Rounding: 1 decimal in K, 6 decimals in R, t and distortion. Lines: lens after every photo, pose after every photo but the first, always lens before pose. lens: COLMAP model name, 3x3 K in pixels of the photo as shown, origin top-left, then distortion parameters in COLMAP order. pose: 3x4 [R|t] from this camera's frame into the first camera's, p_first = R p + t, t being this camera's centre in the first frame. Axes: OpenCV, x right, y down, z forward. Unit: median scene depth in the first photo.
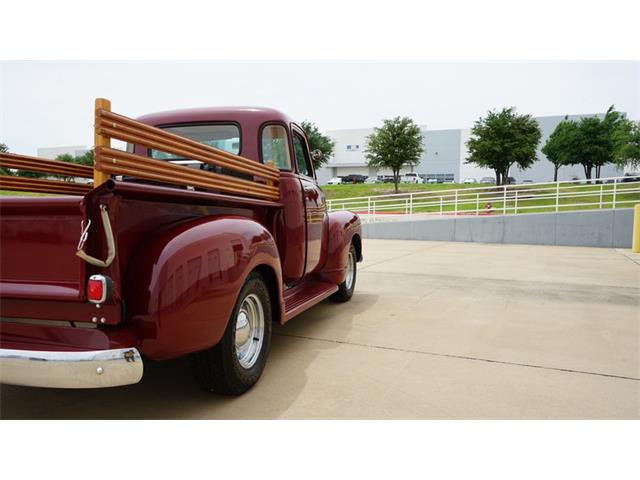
lens RADIAL K [[508.8, 0, 320.6], [0, 508.8, 249.3], [0, 0, 1]] dist [-0.011899, 0.005394]
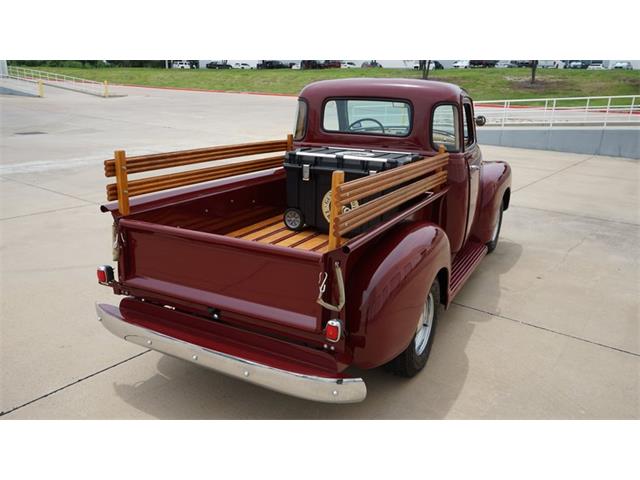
lens RADIAL K [[508.8, 0, 320.6], [0, 508.8, 249.3], [0, 0, 1]] dist [-0.011899, 0.005394]
pose [[0.975593, 0.076612, -0.205787, -0.077046], [-0.027867, 0.972781, 0.230044, -0.139878], [0.217810, -0.218695, 0.951174, -0.056841]]
